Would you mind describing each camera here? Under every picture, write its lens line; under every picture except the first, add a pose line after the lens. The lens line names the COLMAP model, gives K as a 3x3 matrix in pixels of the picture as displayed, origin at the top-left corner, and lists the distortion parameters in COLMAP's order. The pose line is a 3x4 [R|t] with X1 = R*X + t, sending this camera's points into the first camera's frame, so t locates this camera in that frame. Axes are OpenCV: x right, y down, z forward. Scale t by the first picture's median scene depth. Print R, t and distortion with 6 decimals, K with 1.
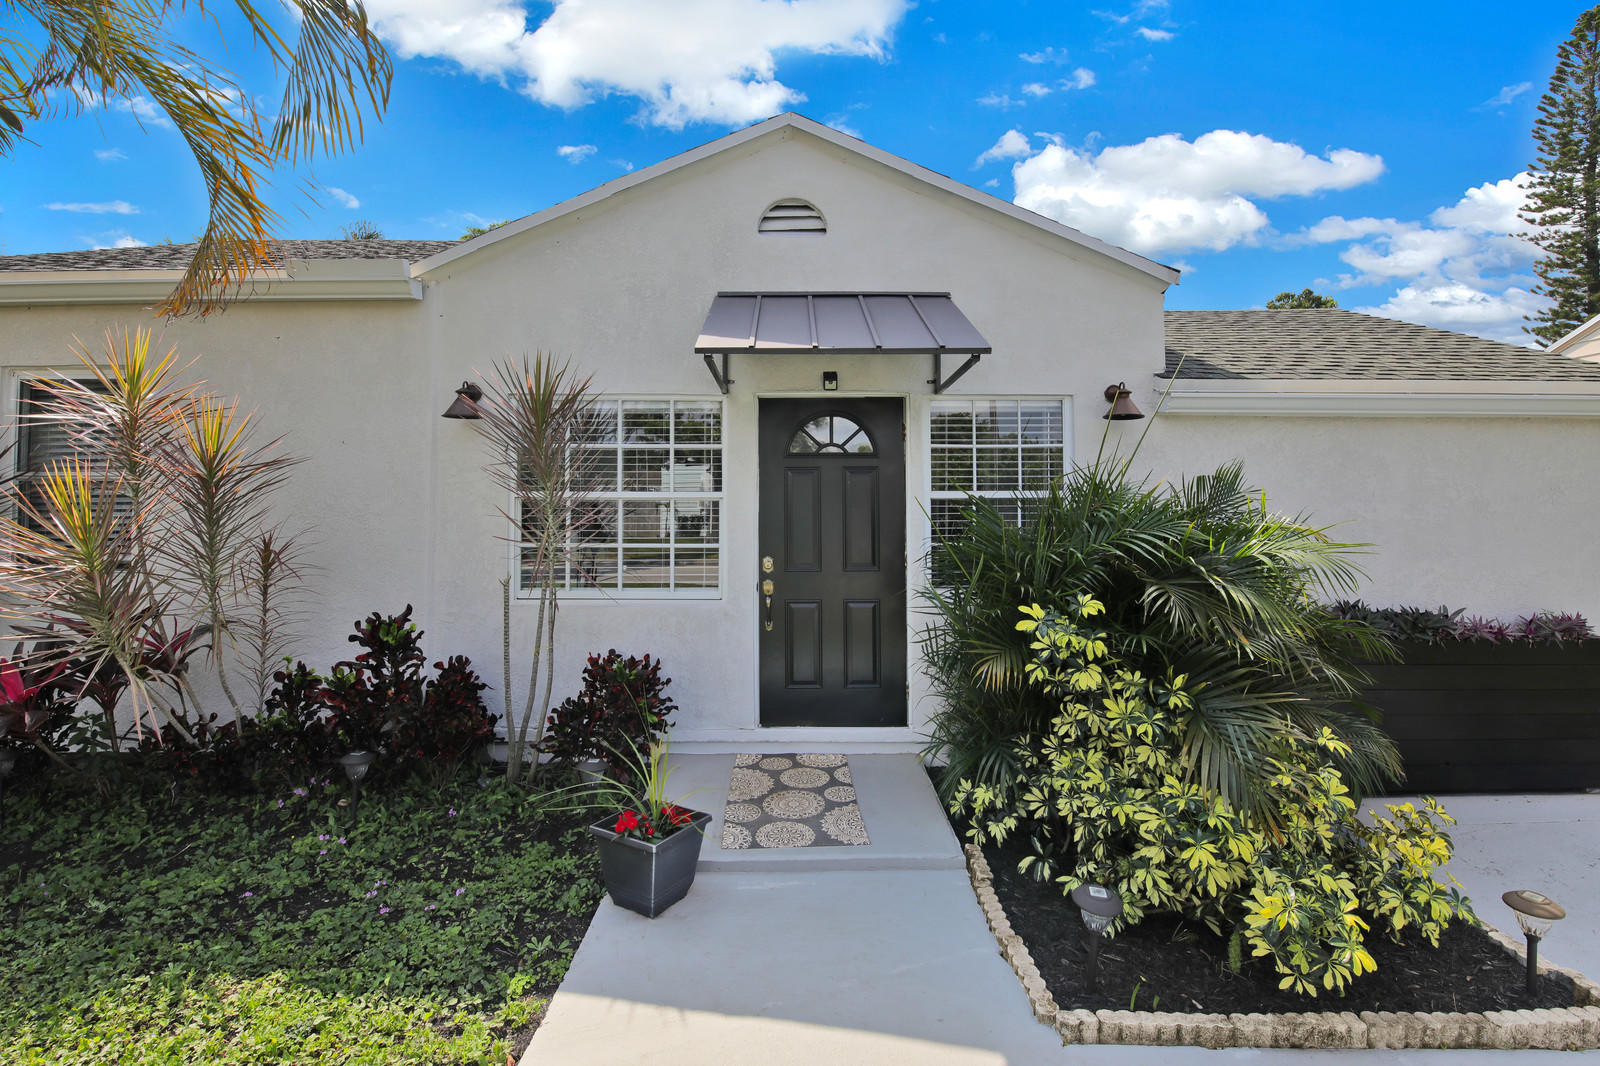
lens RADIAL K [[749.1, 0, 801.0], [0, 749.1, 479.2], [0, 0, 1]] dist [-0.003030, -0.012129]
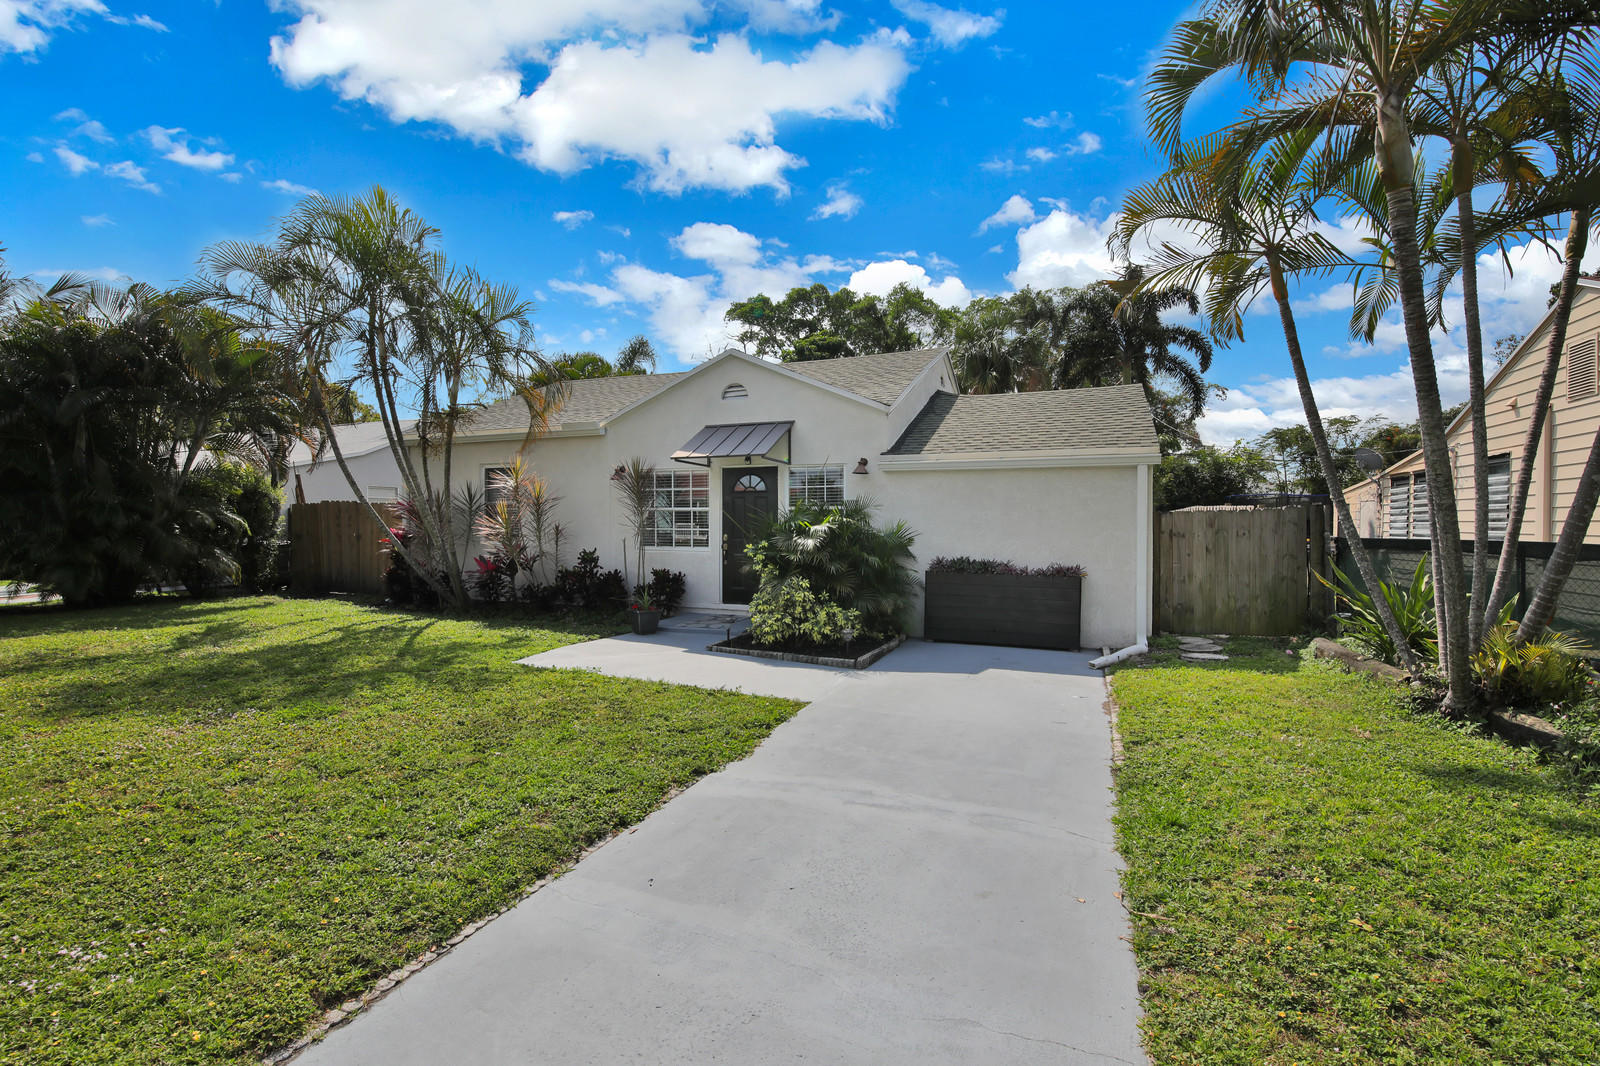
lens RADIAL K [[720.7, 0, 795.5], [0, 720.7, 516.3], [0, 0, 1]] dist [-0.009616, -0.000810]
pose [[0.922641, -0.000409, -0.385660, 1.141658], [0.009832, 0.999699, 0.022460, -0.003692], [0.385535, -0.024515, 0.922368, -1.139550]]
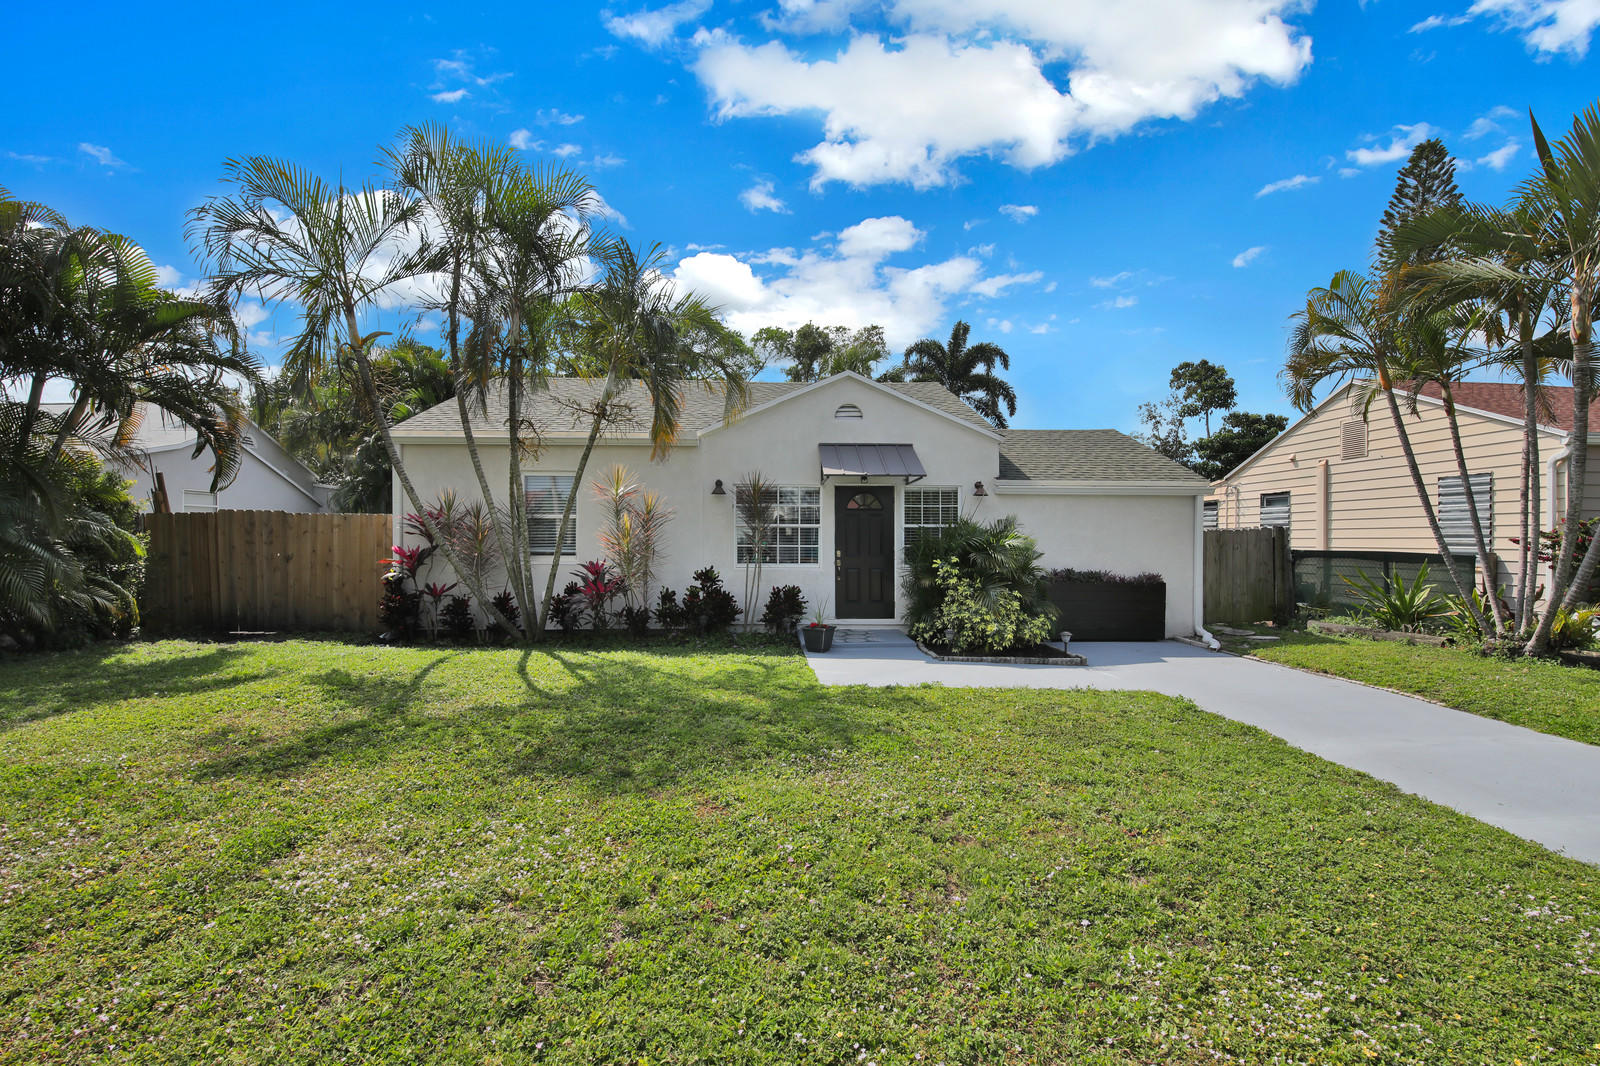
lens RADIAL K [[708.4, 0, 799.0], [0, 708.4, 525.8], [0, 0, 1]] dist [-0.000798, -0.007335]
pose [[0.999290, 0.004465, 0.037404, -0.284041], [-0.005082, 0.999852, 0.016433, -0.016779], [-0.037325, -0.016612, 0.999165, -1.438949]]
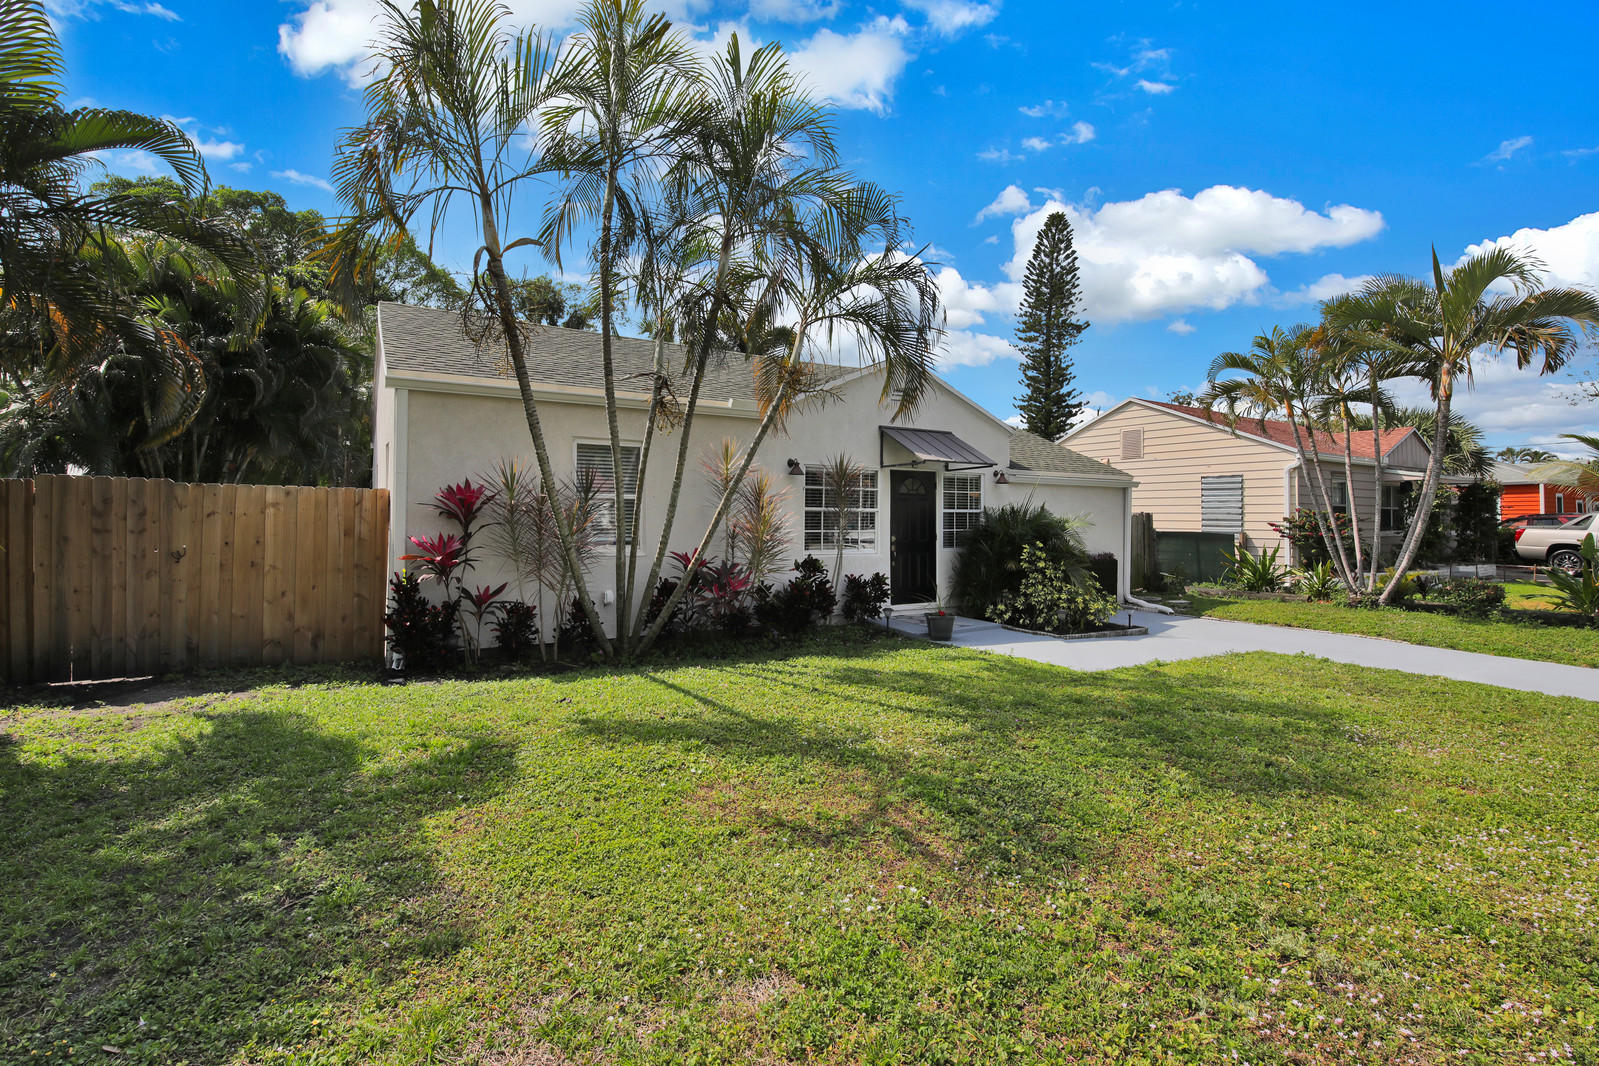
lens RADIAL K [[722.0, 0, 795.0], [0, 722.0, 488.9], [0, 0, 1]] dist [0.001862, -0.007704]
pose [[0.861185, 0.026209, 0.507615, -1.643270], [-0.026939, 0.999620, -0.005909, -0.028049], [-0.507576, -0.008586, 0.861564, -0.940176]]
